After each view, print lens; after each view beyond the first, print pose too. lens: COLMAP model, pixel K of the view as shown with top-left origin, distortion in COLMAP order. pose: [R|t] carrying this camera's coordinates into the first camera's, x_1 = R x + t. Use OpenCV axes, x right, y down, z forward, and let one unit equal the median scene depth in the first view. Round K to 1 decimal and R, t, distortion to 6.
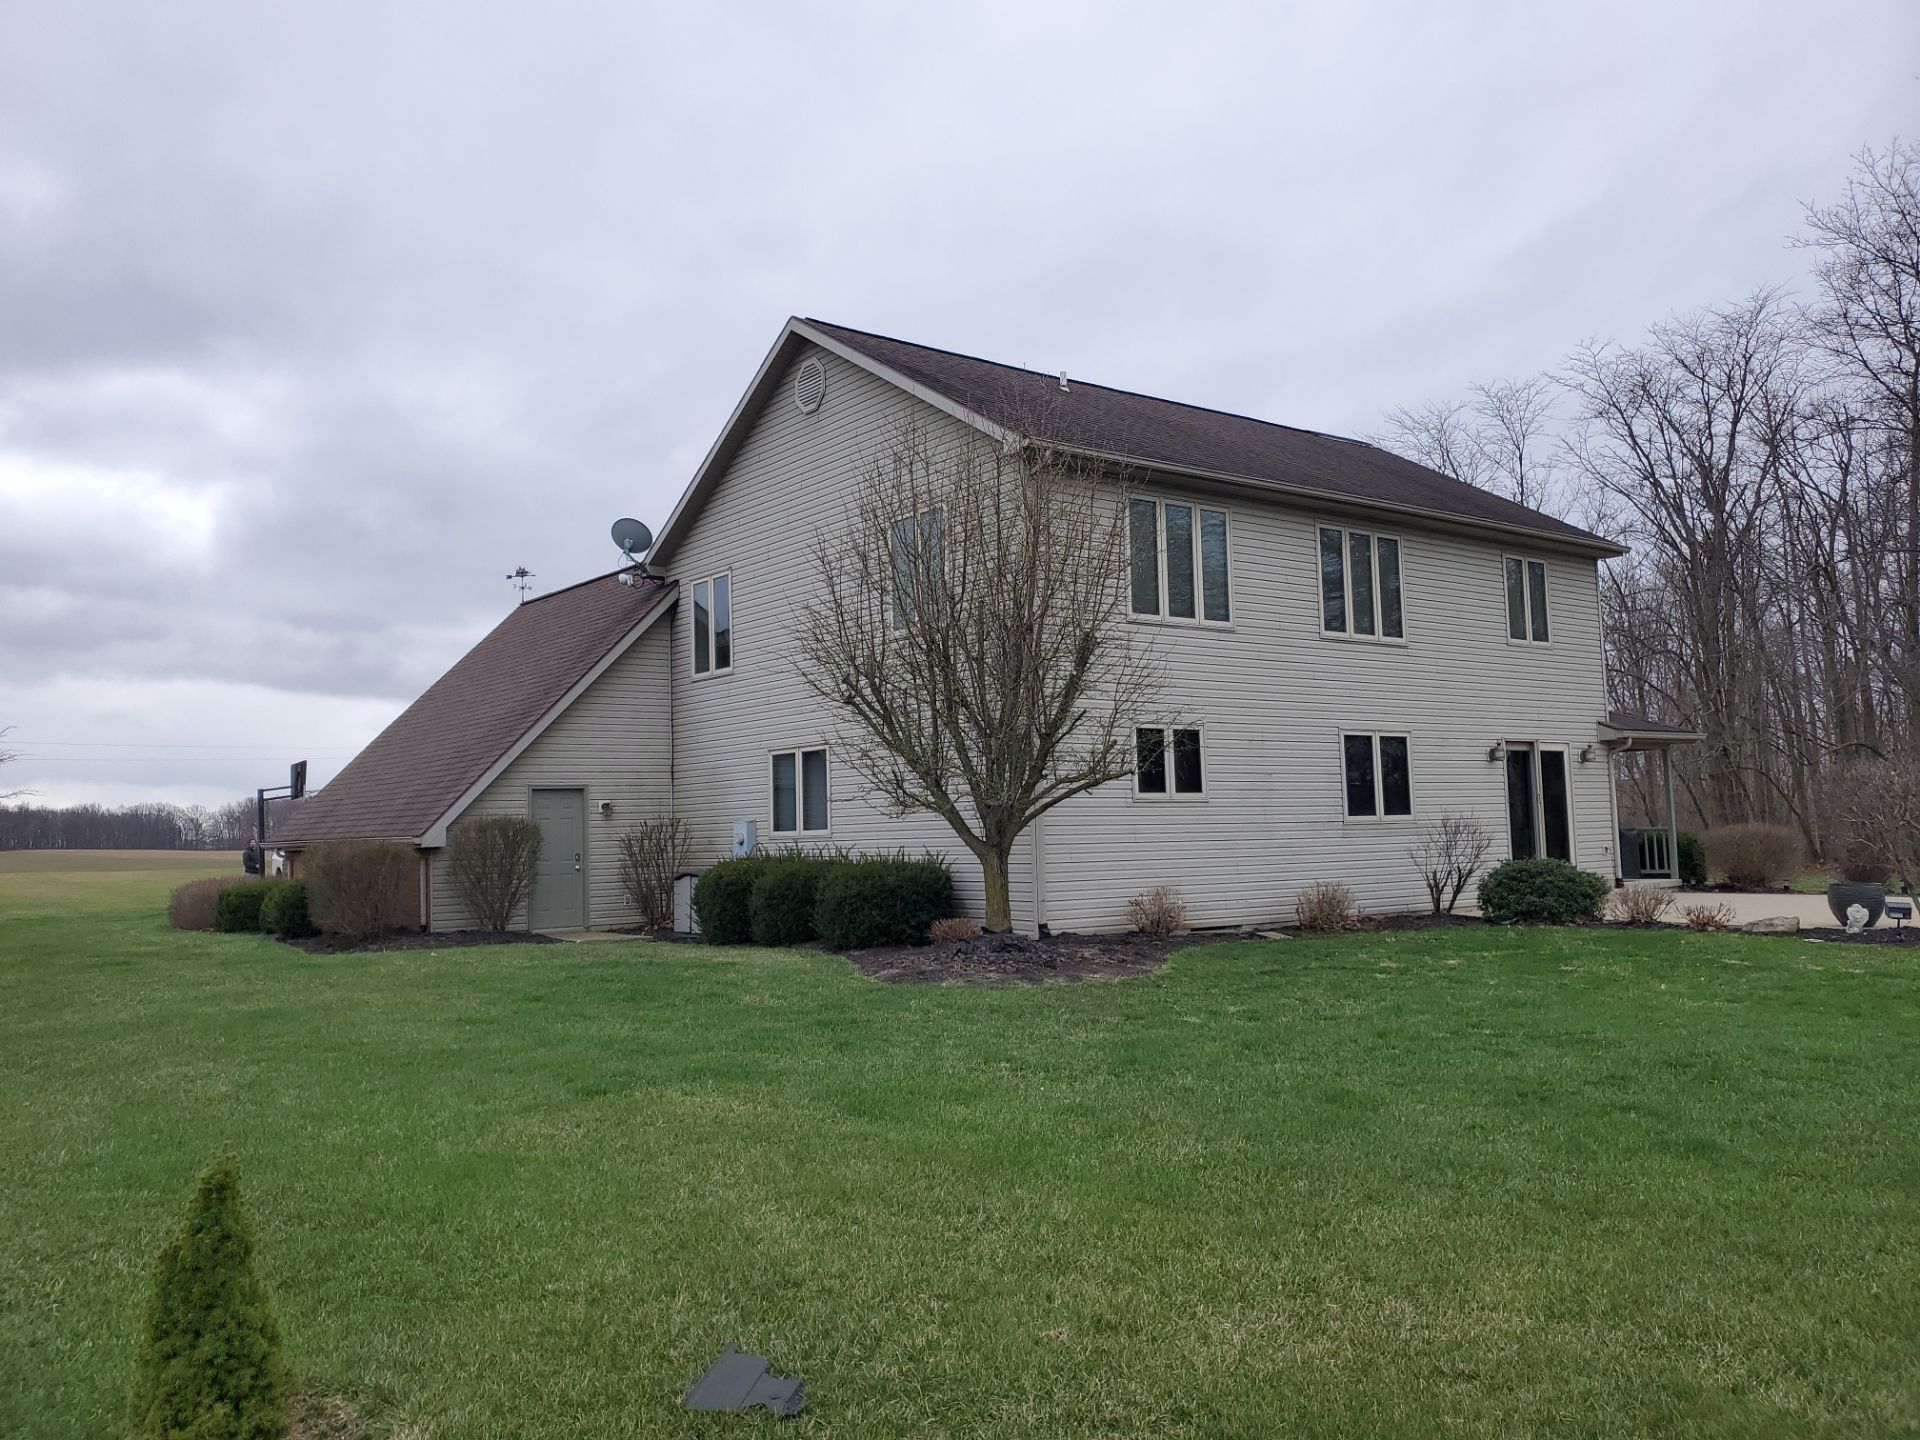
lens RADIAL K [[1504.7, 0, 960.0], [0, 1504.7, 720.0], [0, 0, 1]] dist [0.040492, -0.003680]
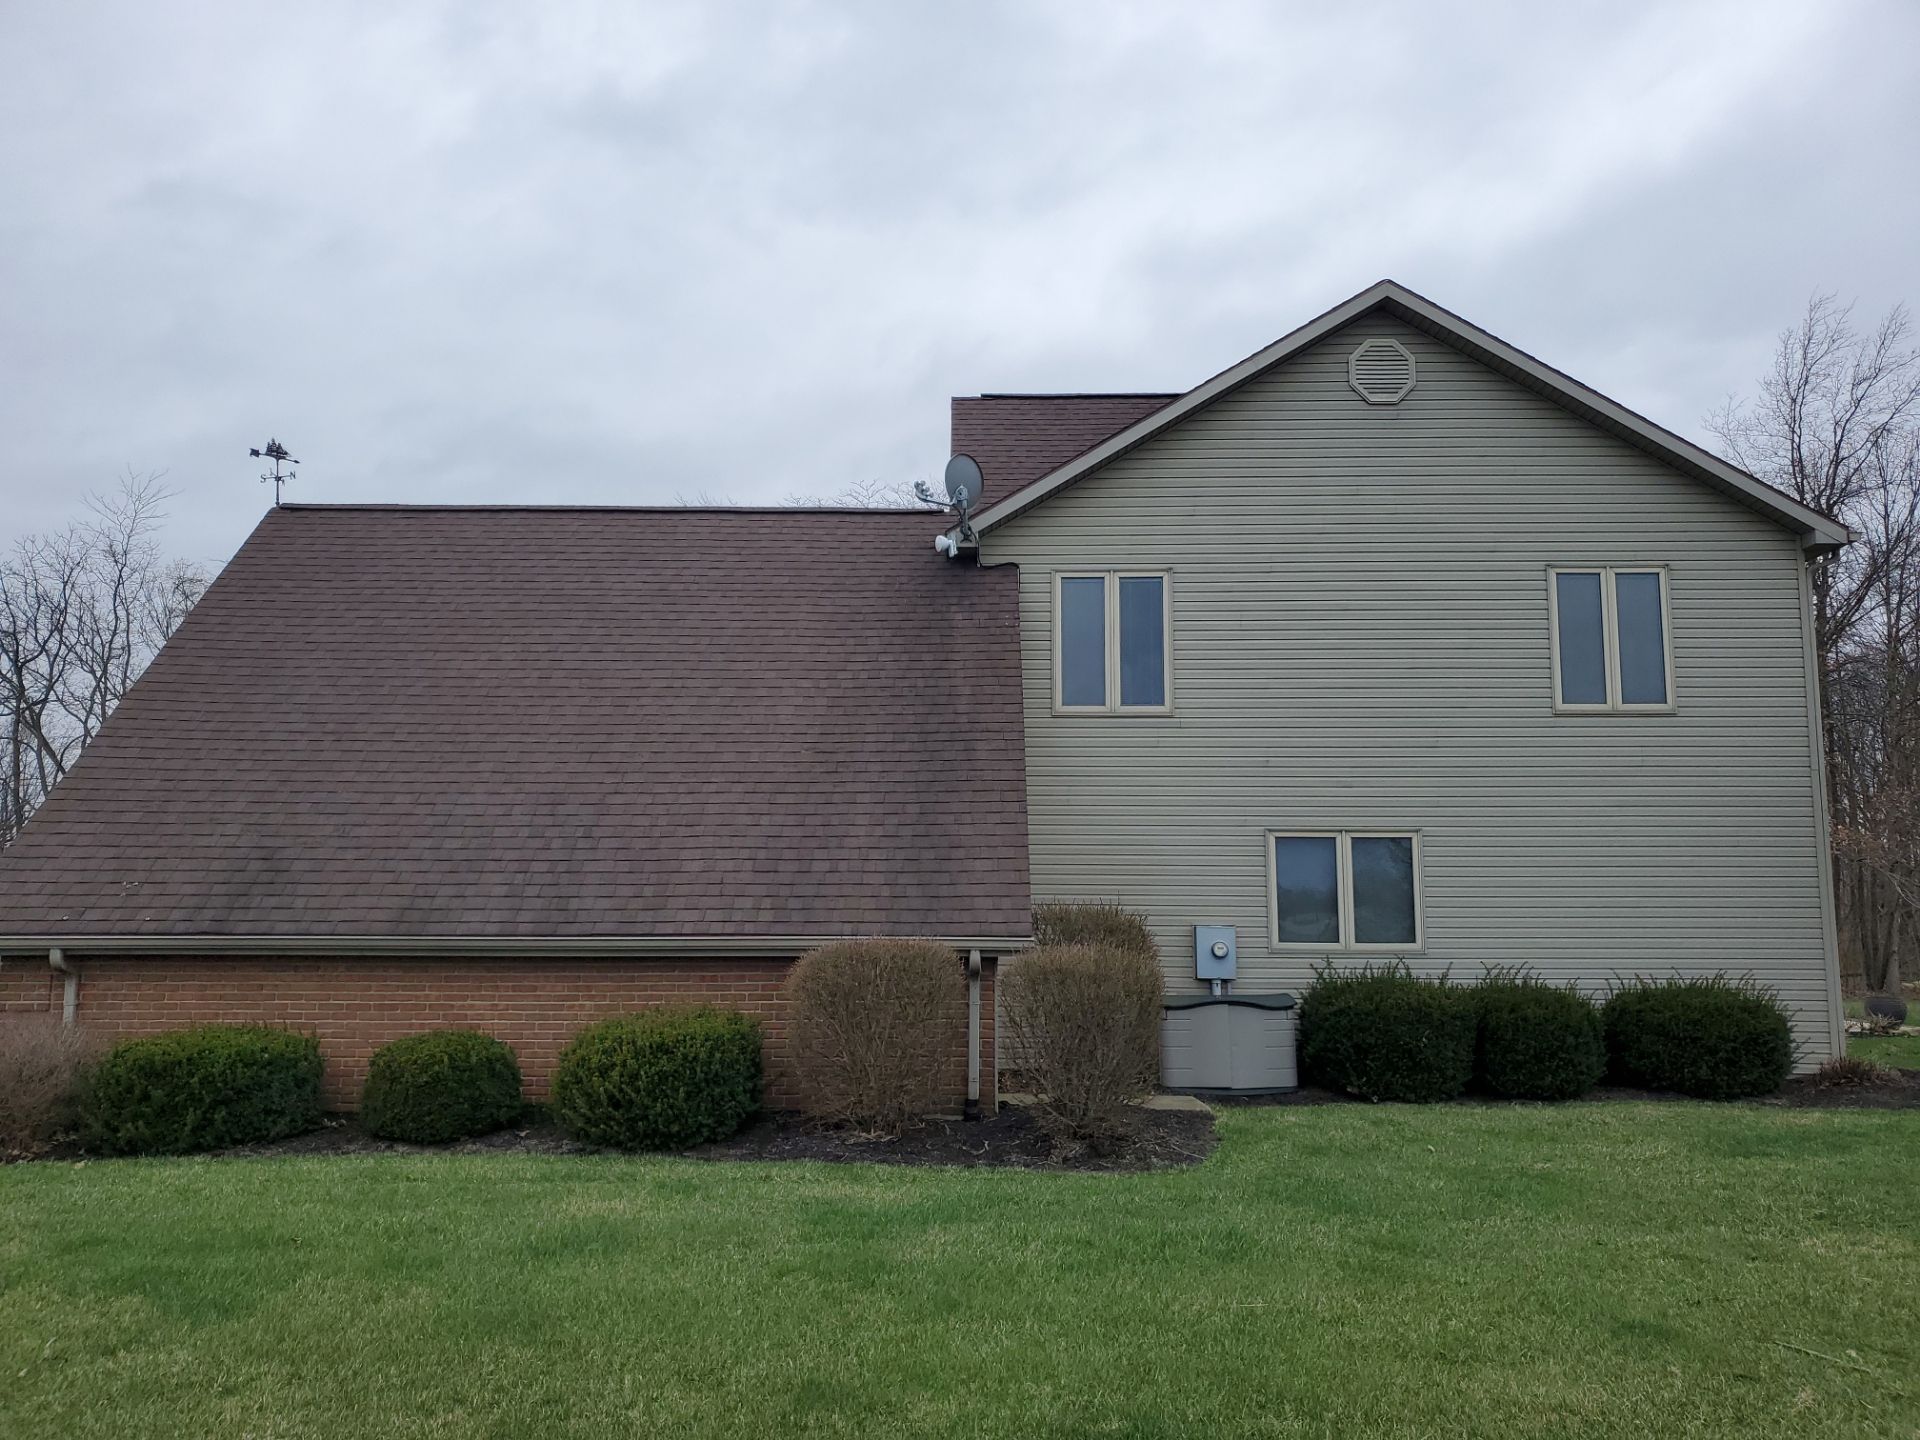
lens RADIAL K [[1504.7, 0, 960.0], [0, 1504.7, 720.0], [0, 0, 1]] dist [0.040492, -0.003680]
pose [[0.607813, 0.114753, 0.785745, -0.714748], [-0.074113, 0.993382, -0.087747, 0.036253], [-0.790614, -0.004900, 0.612295, 0.601780]]
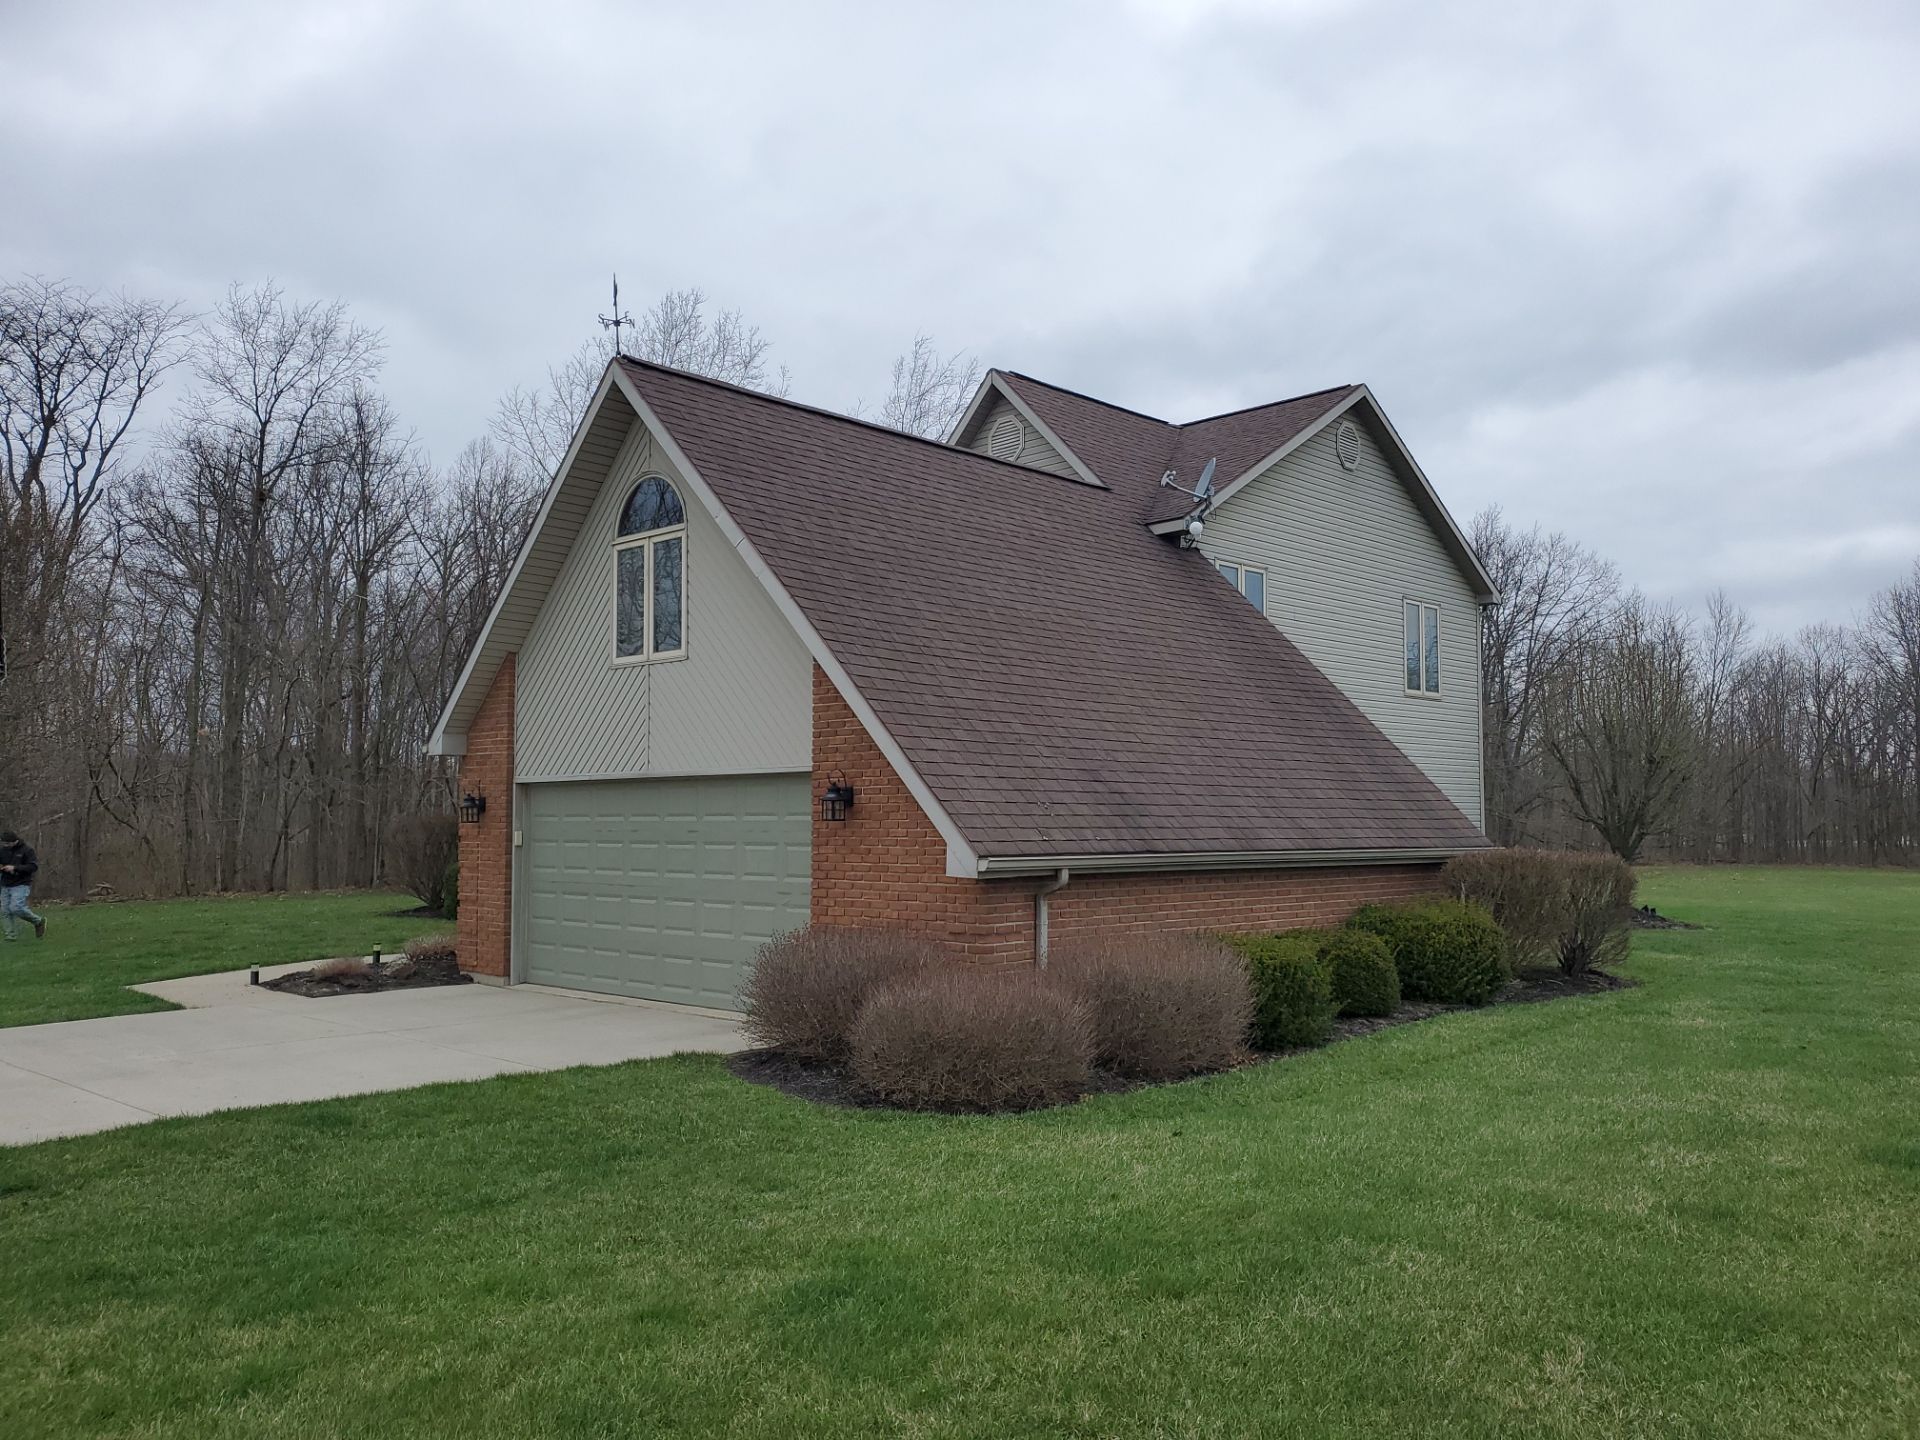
lens RADIAL K [[1504.7, 0, 960.0], [0, 1504.7, 720.0], [0, 0, 1]] dist [0.040492, -0.003680]
pose [[-0.156309, 0.098100, 0.982824, -0.950438], [-0.058721, 0.992372, -0.108392, 0.091001], [-0.985961, -0.074655, -0.149357, 1.197086]]
